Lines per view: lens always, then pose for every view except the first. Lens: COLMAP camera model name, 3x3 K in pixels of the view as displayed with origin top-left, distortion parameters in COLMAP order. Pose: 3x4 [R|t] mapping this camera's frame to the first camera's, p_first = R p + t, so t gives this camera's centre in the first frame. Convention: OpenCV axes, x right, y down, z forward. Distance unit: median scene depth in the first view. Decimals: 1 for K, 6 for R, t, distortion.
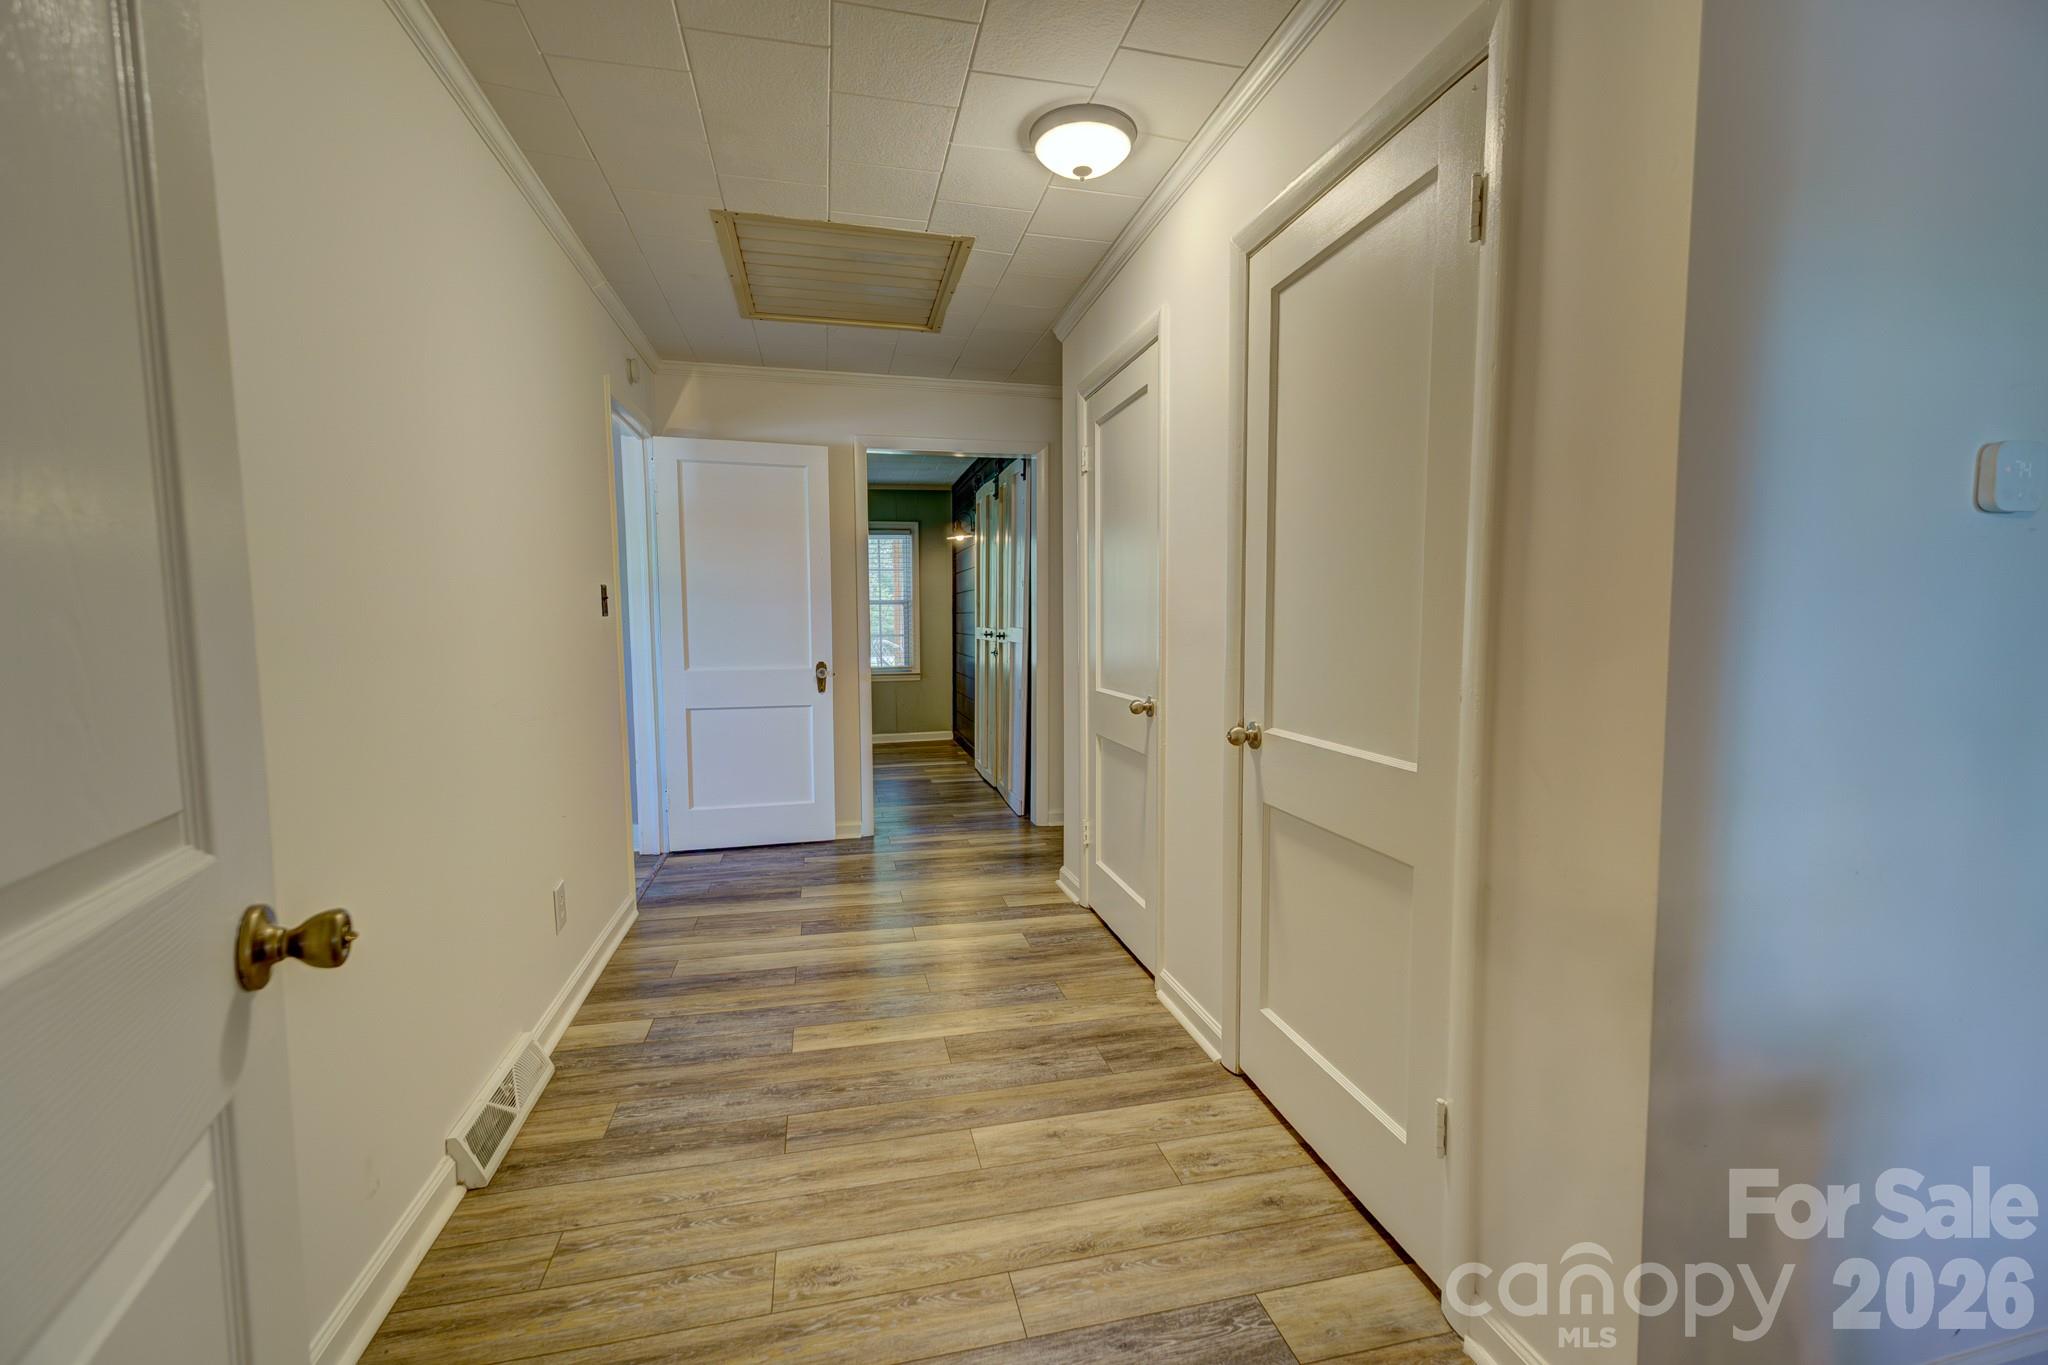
lens RADIAL K [[865.9, 0, 1026.6], [0, 865.9, 687.5], [0, 0, 1]] dist [0.000397, 0.000299]
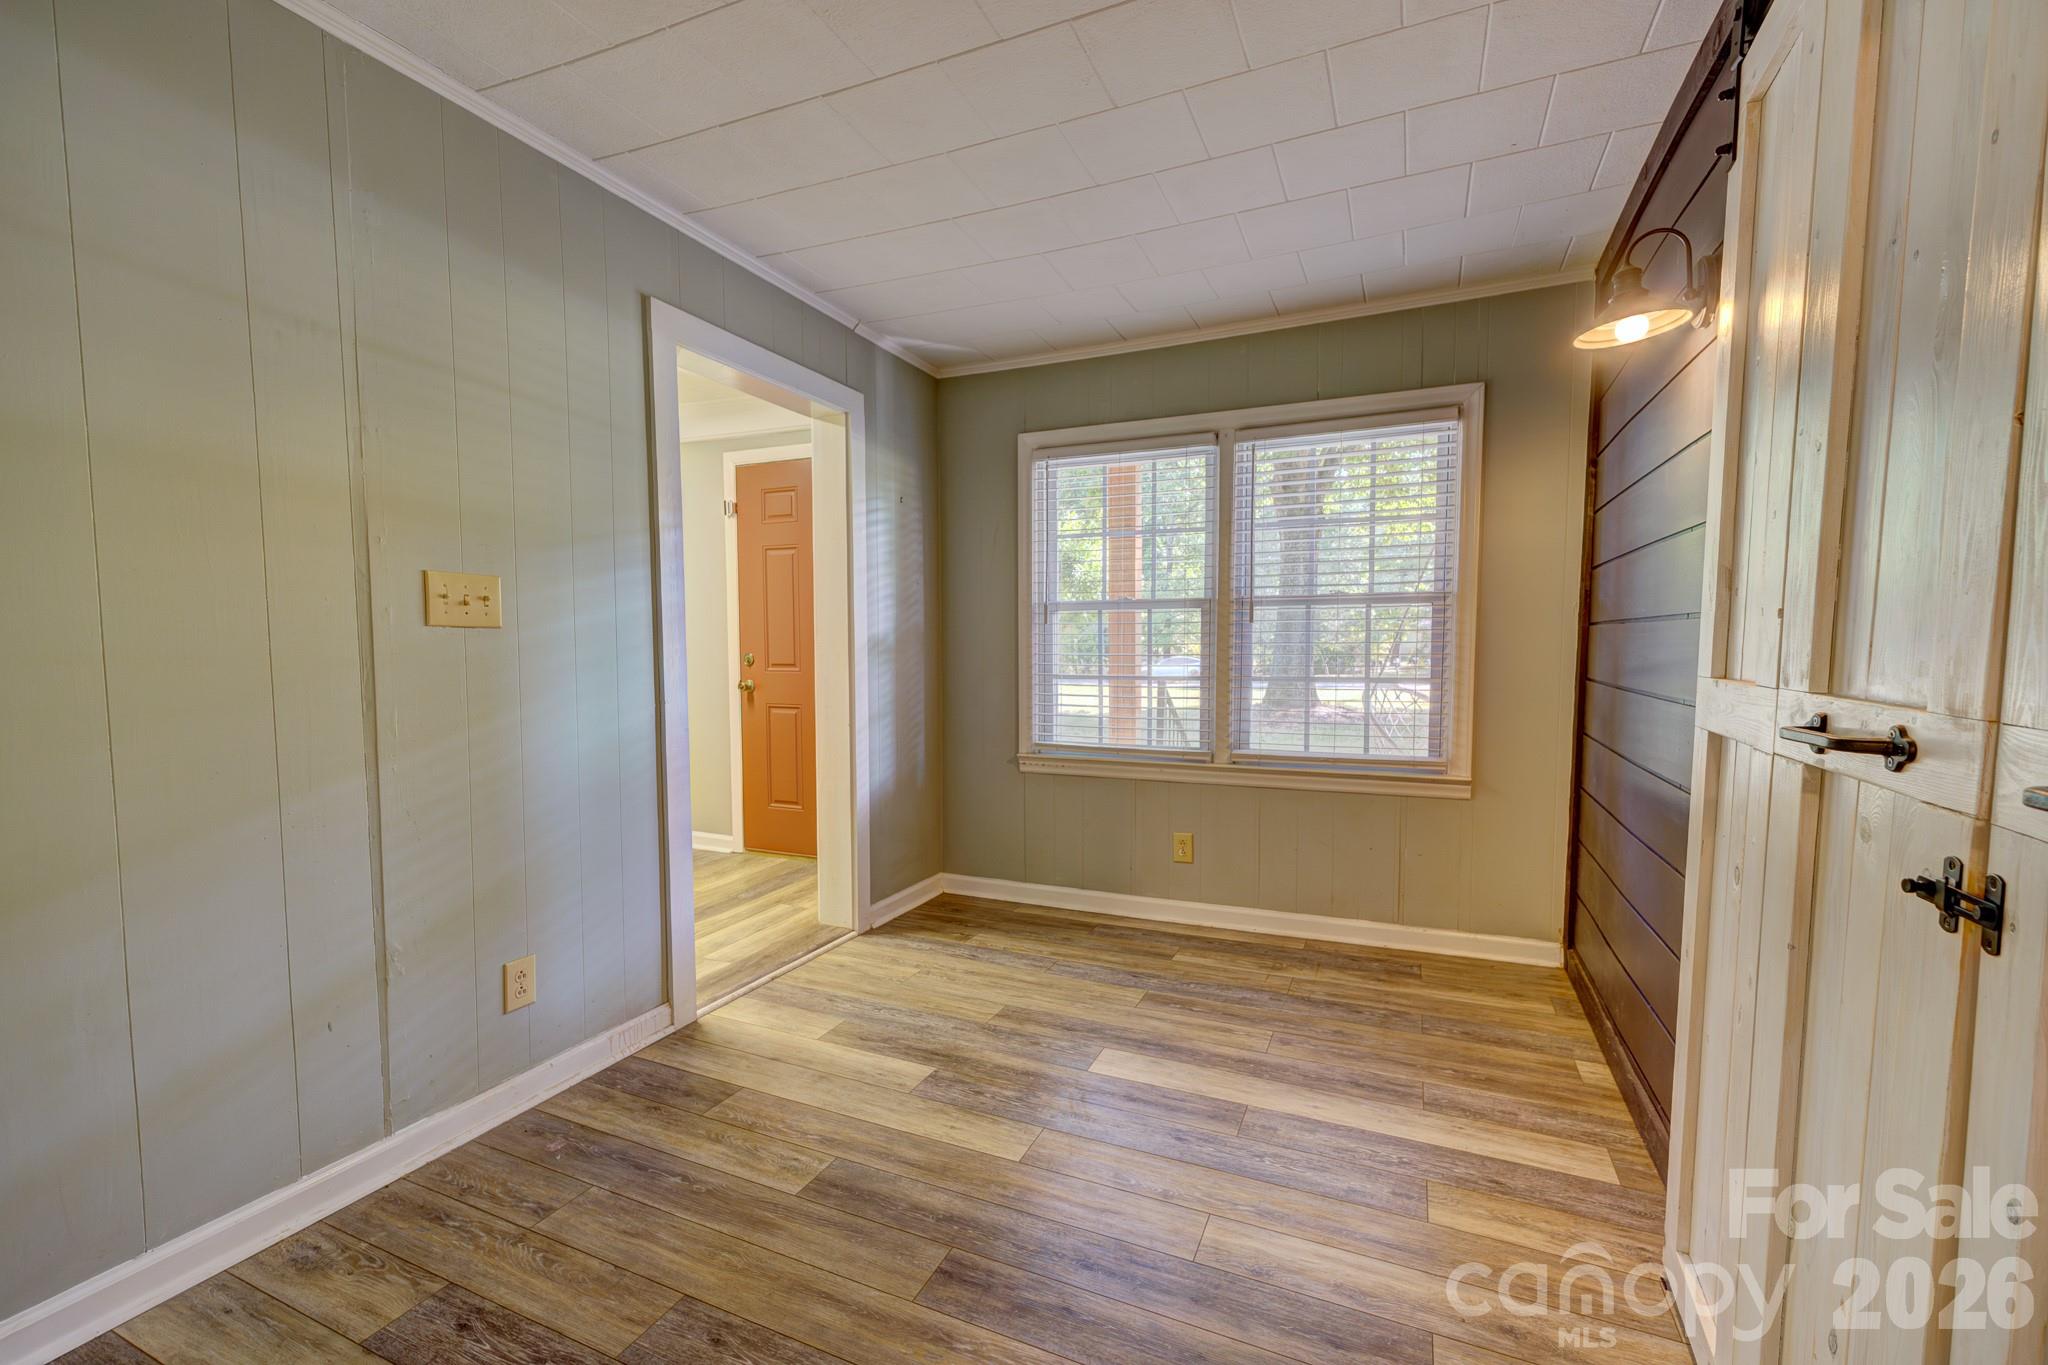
lens RADIAL K [[865.9, 0, 1027.5], [0, 865.9, 691.9], [0, 0, 1]] dist [0.000397, 0.000299]
pose [[0.798766, 0.041551, -0.600205, -0.051996], [-0.051654, 0.998665, 0.000393, -0.046431], [0.599420, 0.030689, 0.799846, 0.584102]]
